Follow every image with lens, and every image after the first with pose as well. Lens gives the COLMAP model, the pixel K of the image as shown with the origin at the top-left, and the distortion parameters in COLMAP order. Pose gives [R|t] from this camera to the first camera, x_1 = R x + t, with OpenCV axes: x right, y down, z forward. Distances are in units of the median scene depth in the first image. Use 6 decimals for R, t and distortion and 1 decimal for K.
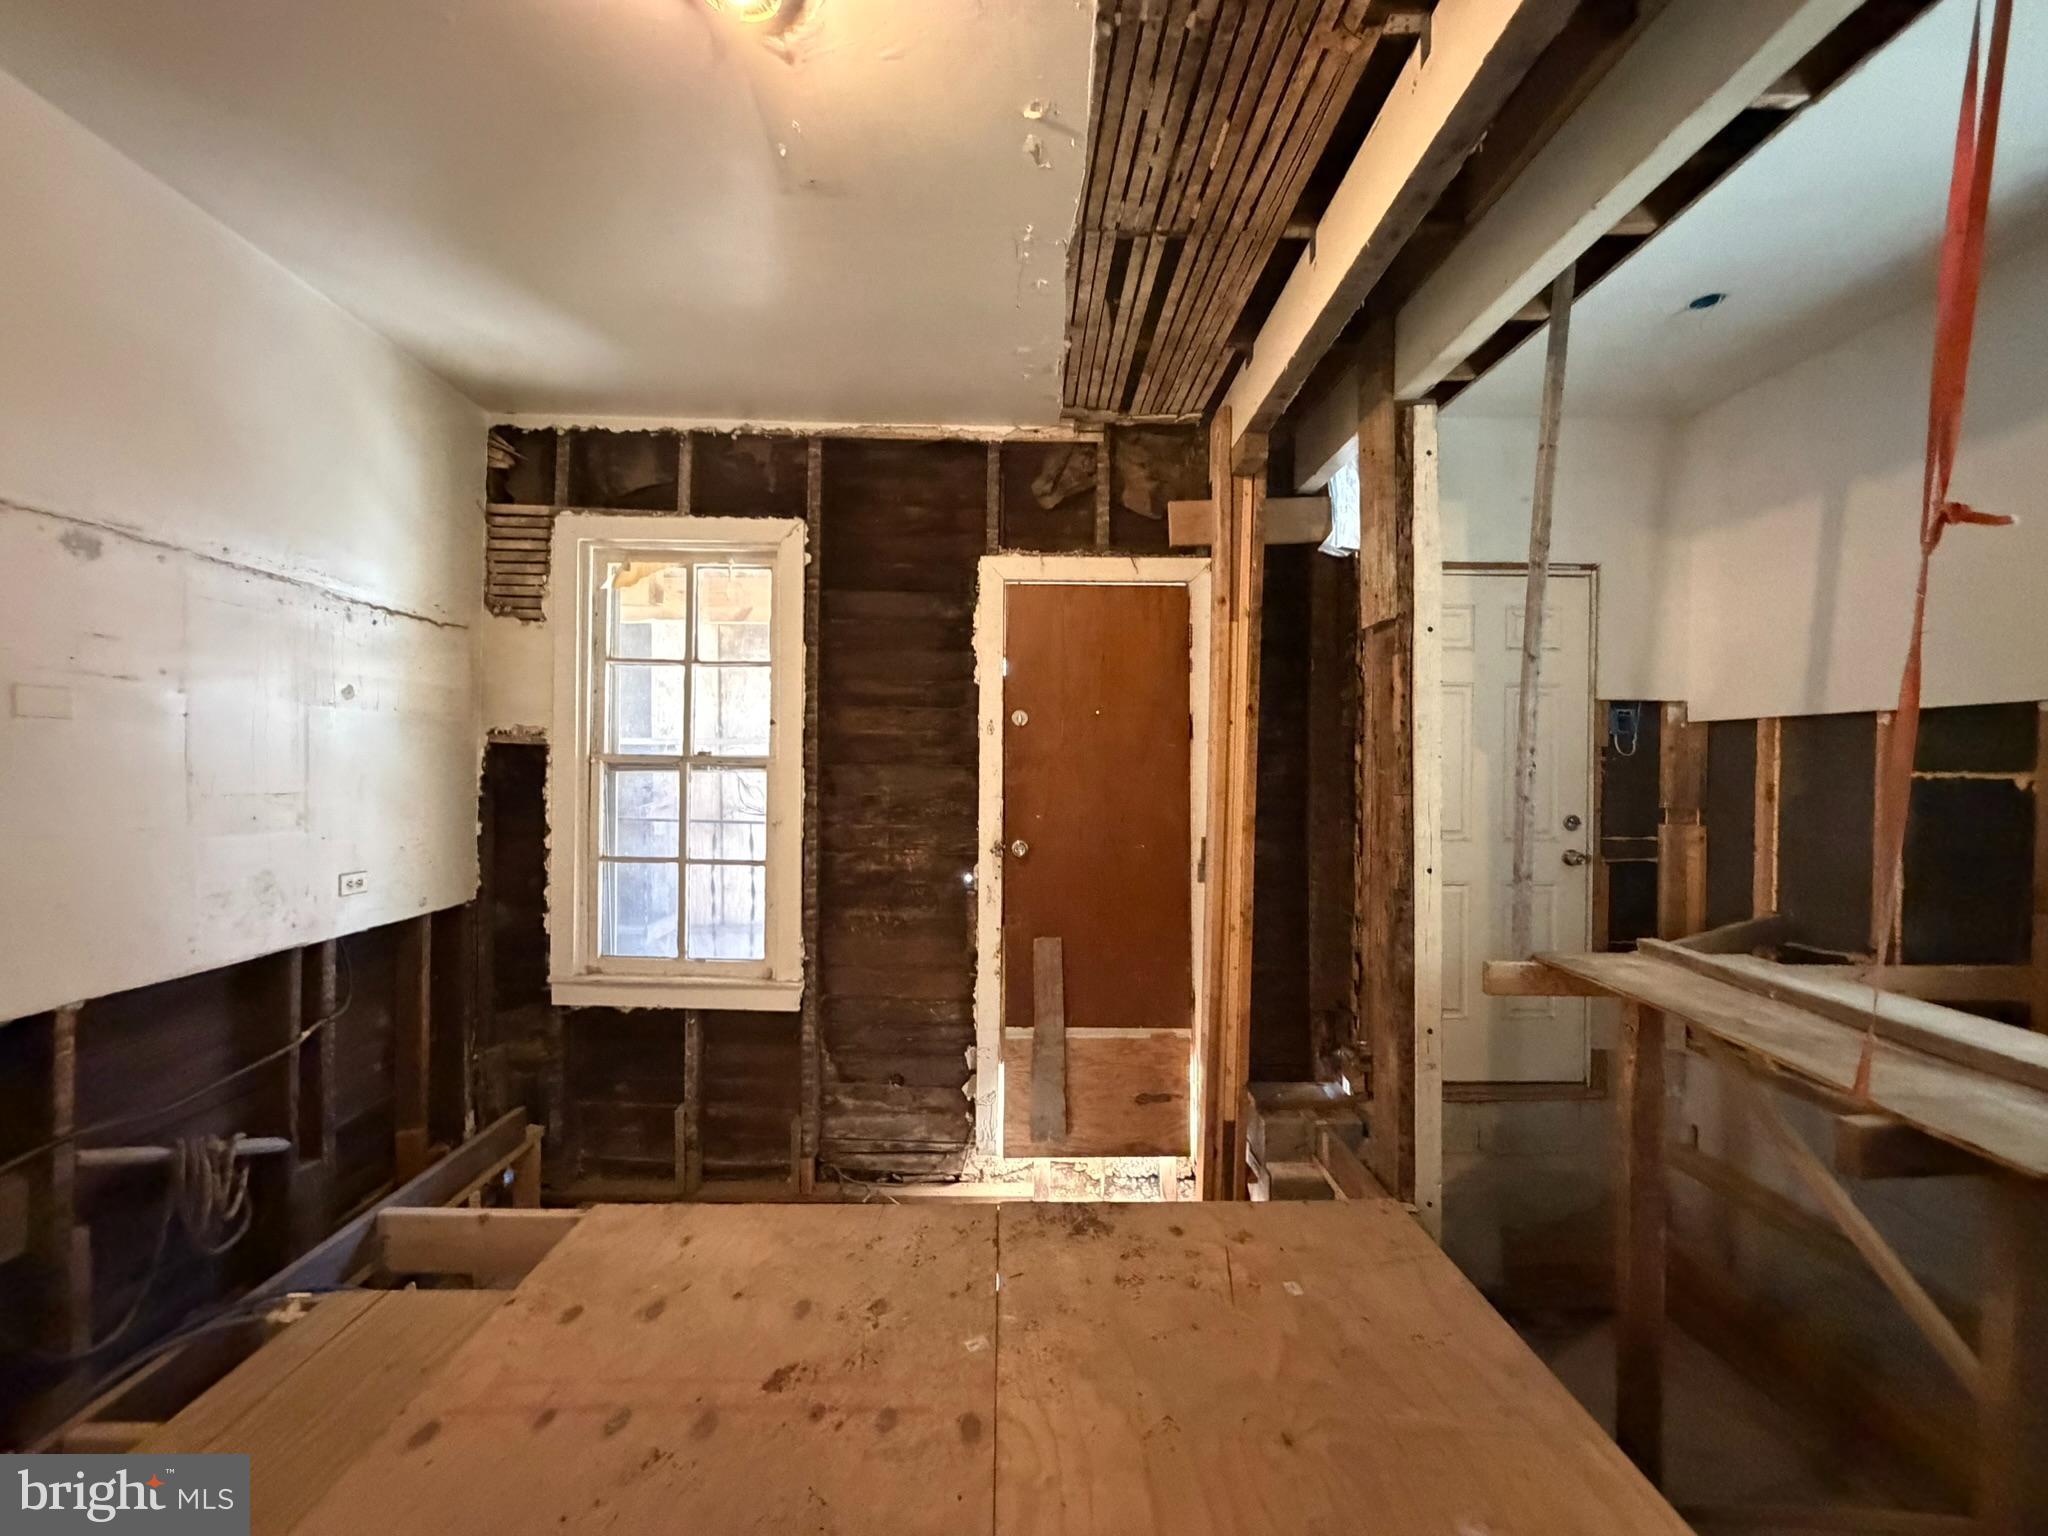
lens RADIAL K [[814.4, 0, 1013.9], [0, 814.4, 773.0], [0, 0, 1]] dist [0.000053, 0.000284]
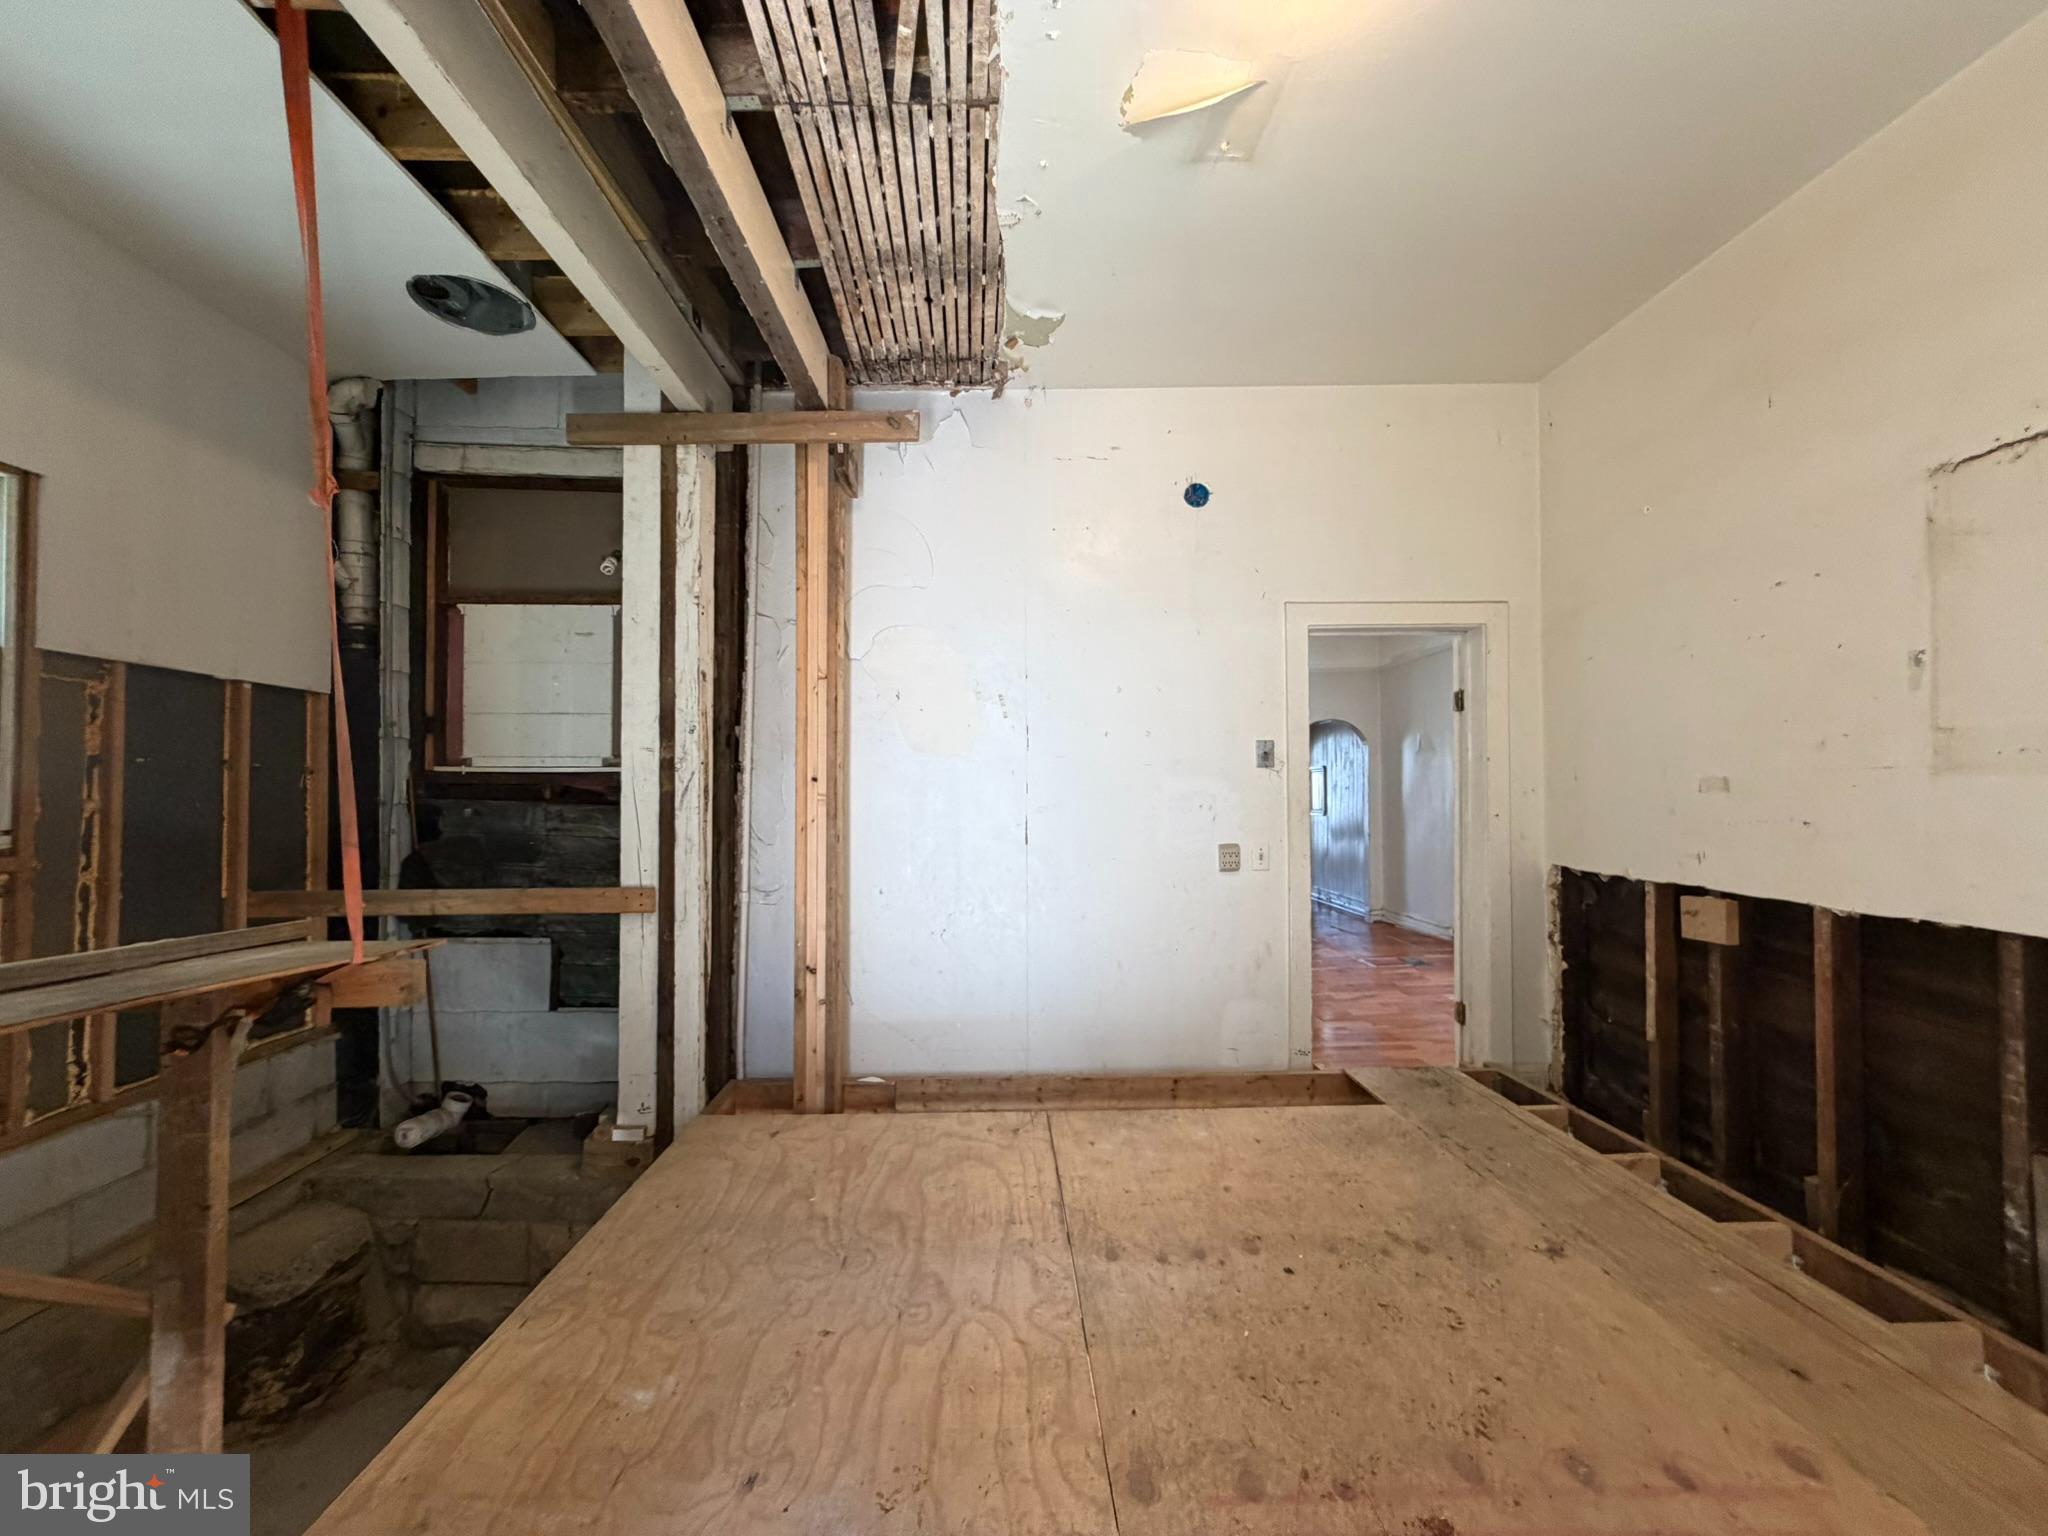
lens RADIAL K [[814.4, 0, 1013.9], [0, 814.4, 773.0], [0, 0, 1]] dist [0.000053, 0.000284]
pose [[-0.998694, -0.051057, 0.001944, 0.111919], [-0.051085, 0.998521, -0.018632, 0.133112], [-0.000990, -0.018707, -0.999825, 1.897965]]
